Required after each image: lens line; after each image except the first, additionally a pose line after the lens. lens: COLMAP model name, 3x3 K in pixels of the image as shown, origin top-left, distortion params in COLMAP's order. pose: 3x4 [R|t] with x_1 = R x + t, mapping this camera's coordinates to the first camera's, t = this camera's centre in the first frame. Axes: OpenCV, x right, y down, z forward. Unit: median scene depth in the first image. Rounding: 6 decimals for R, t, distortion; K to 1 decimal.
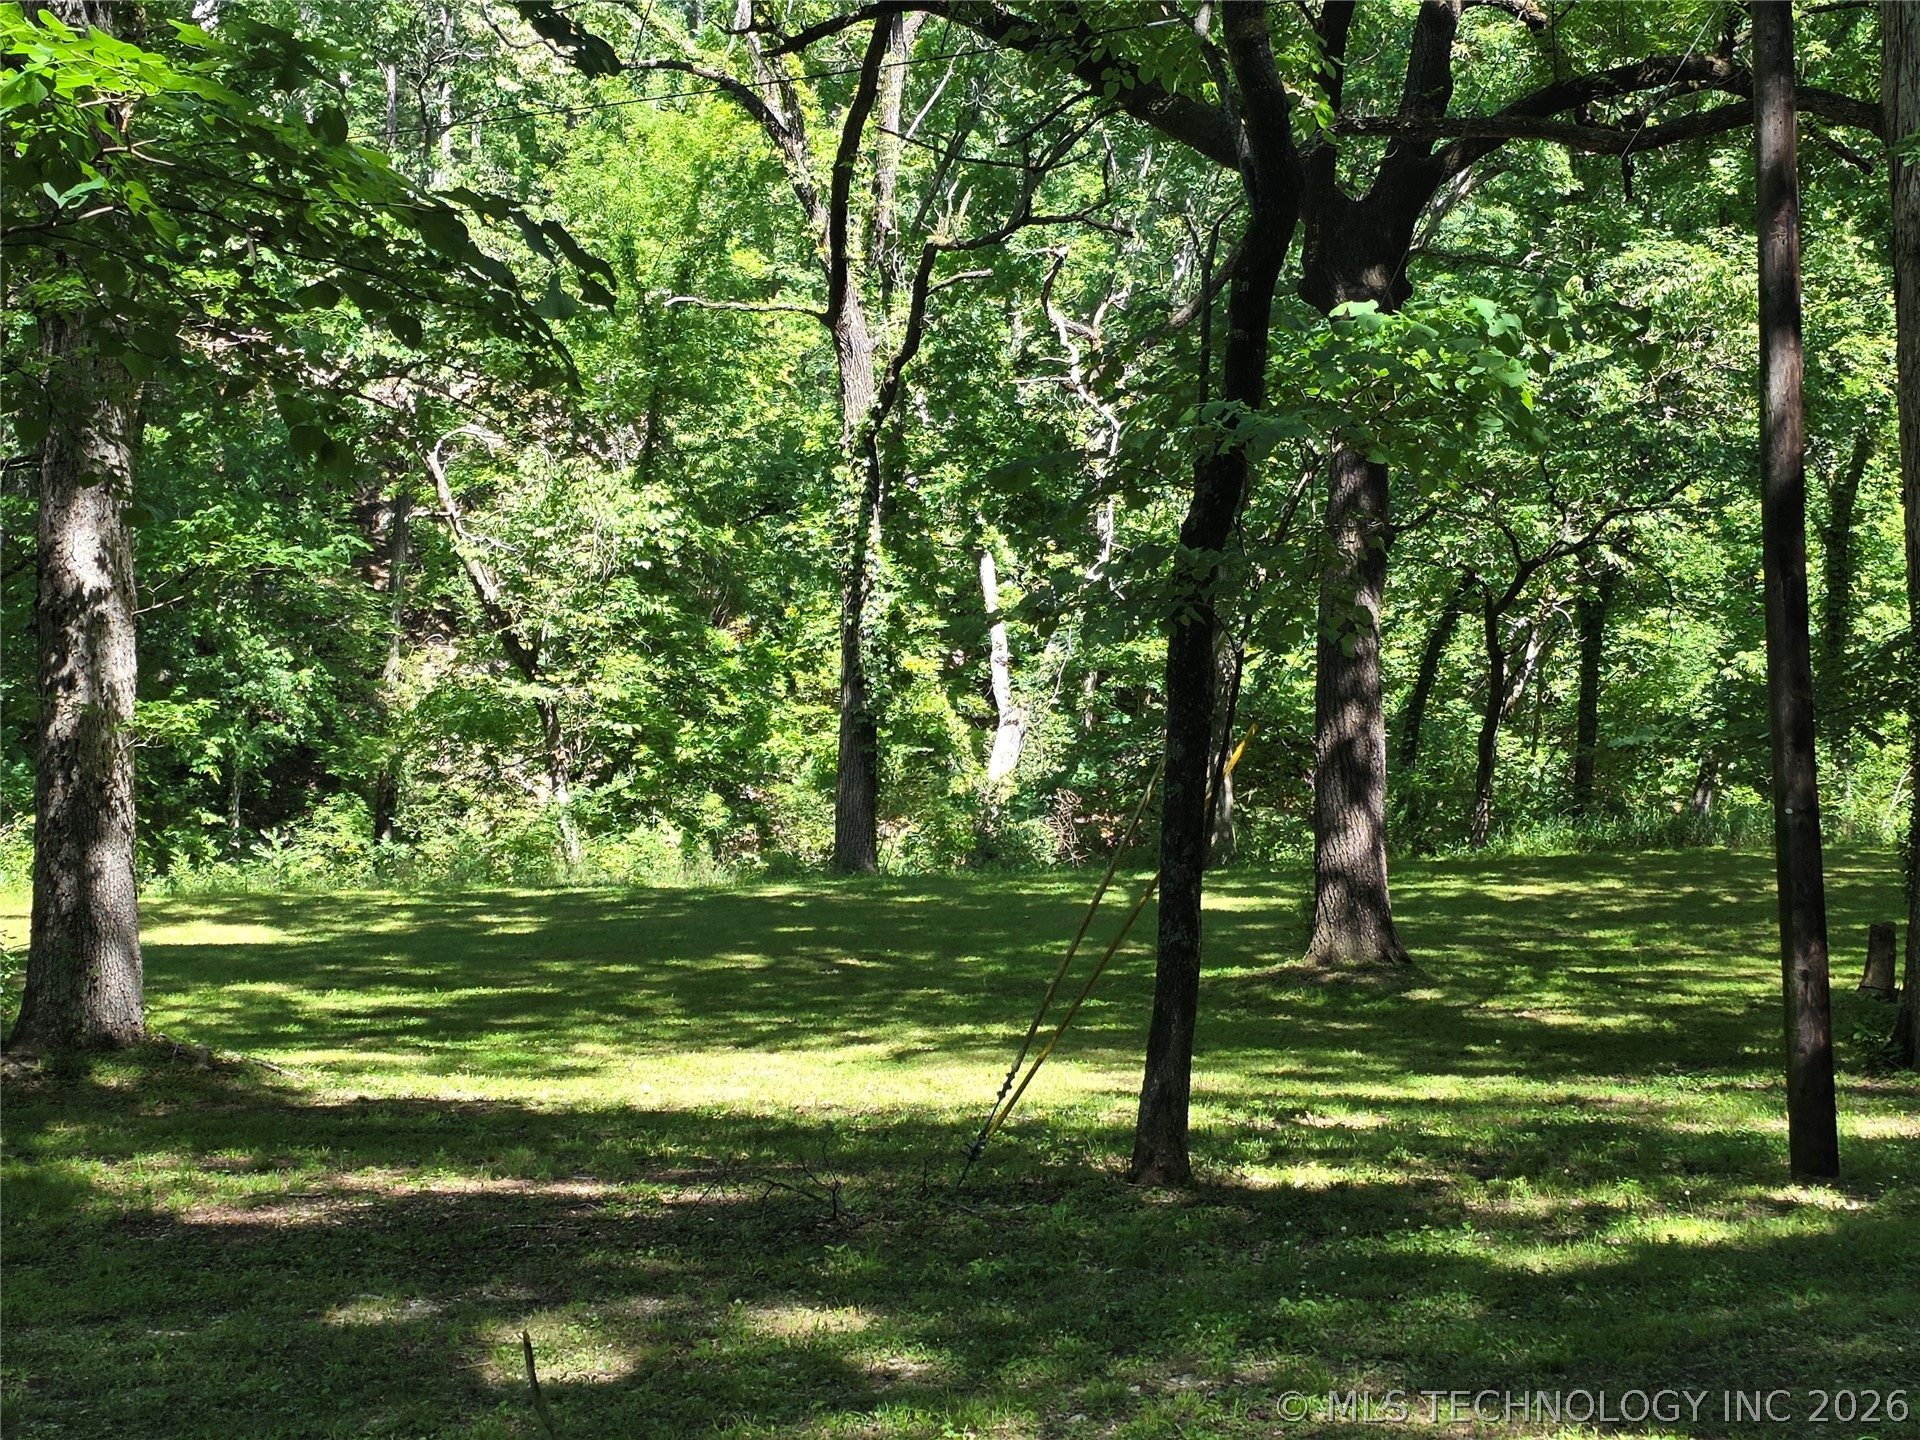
lens RADIAL K [[3347.7, 0, 961.3], [0, 3347.7, 721.0], [0, 0, 1]] dist [0.028625, 0.000000]
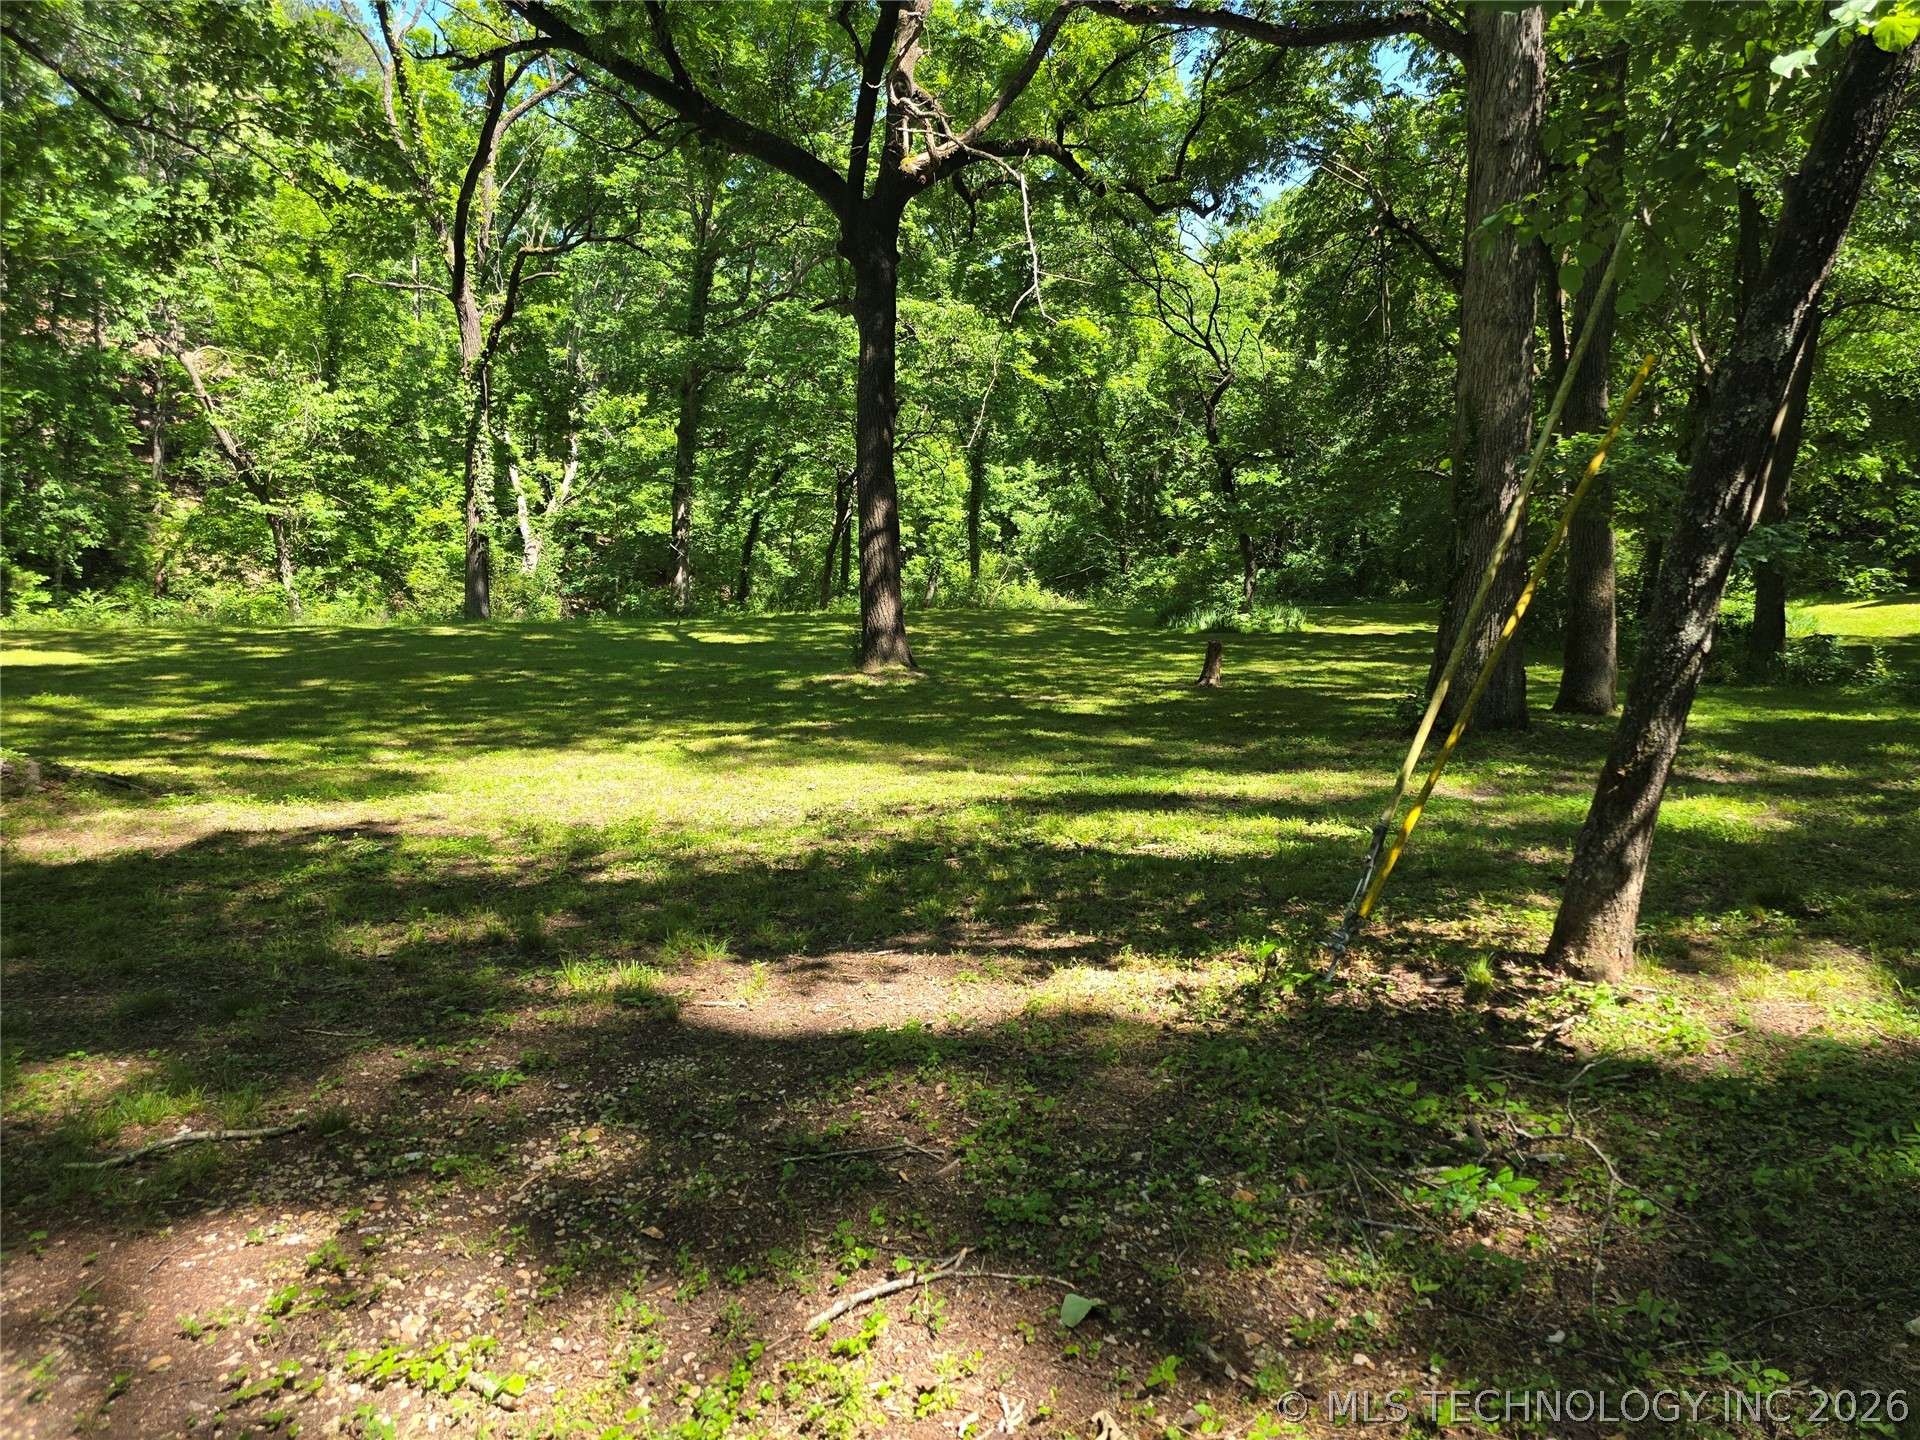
lens RADIAL K [[1278.6, 0, 960.6], [0, 1278.6, 703.4], [0, 0, 1]] dist [0.066391, -0.061084]
pose [[0.930328, -0.016432, 0.366360, -0.044293], [-0.023711, 0.994210, 0.104802, 0.011397], [-0.365961, -0.106187, 0.924552, 0.266433]]
